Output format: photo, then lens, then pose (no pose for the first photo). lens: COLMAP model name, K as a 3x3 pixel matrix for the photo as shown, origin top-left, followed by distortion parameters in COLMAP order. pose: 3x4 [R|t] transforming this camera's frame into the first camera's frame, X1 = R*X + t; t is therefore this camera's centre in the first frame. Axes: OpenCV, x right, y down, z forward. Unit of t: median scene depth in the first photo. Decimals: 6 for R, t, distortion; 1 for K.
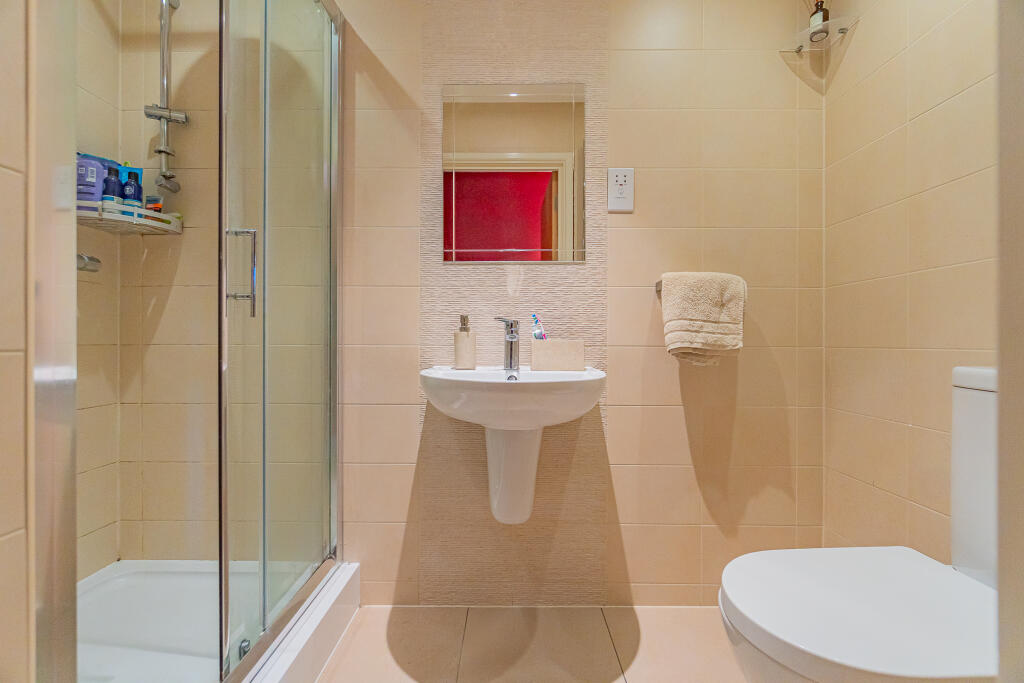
lens RADIAL K [[447.5, 0, 510.1], [0, 447.5, 341.7], [0, 0, 1]] dist [0.001618, 0.000196]
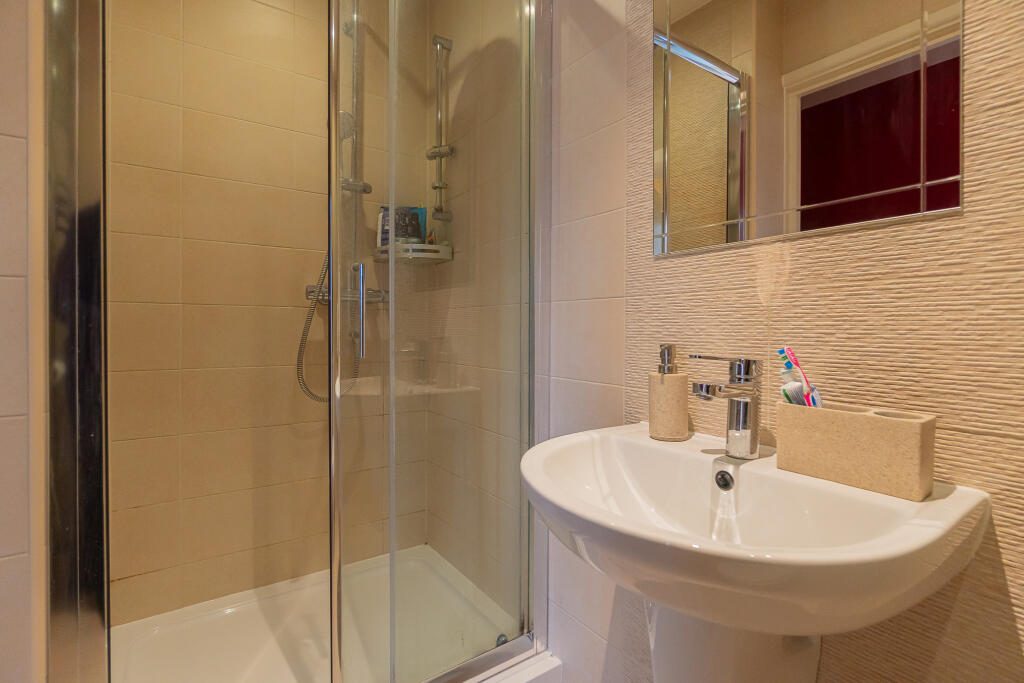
lens RADIAL K [[480.7, 0, 512.1], [0, 480.7, 333.7], [0, 0, 1]] dist [-0.013002, 0.000005]
pose [[0.579481, 0.008600, -0.814941, 0.285195], [-0.000946, 0.999951, 0.009880, -0.078524], [0.814985, -0.004955, 0.579460, 0.466726]]
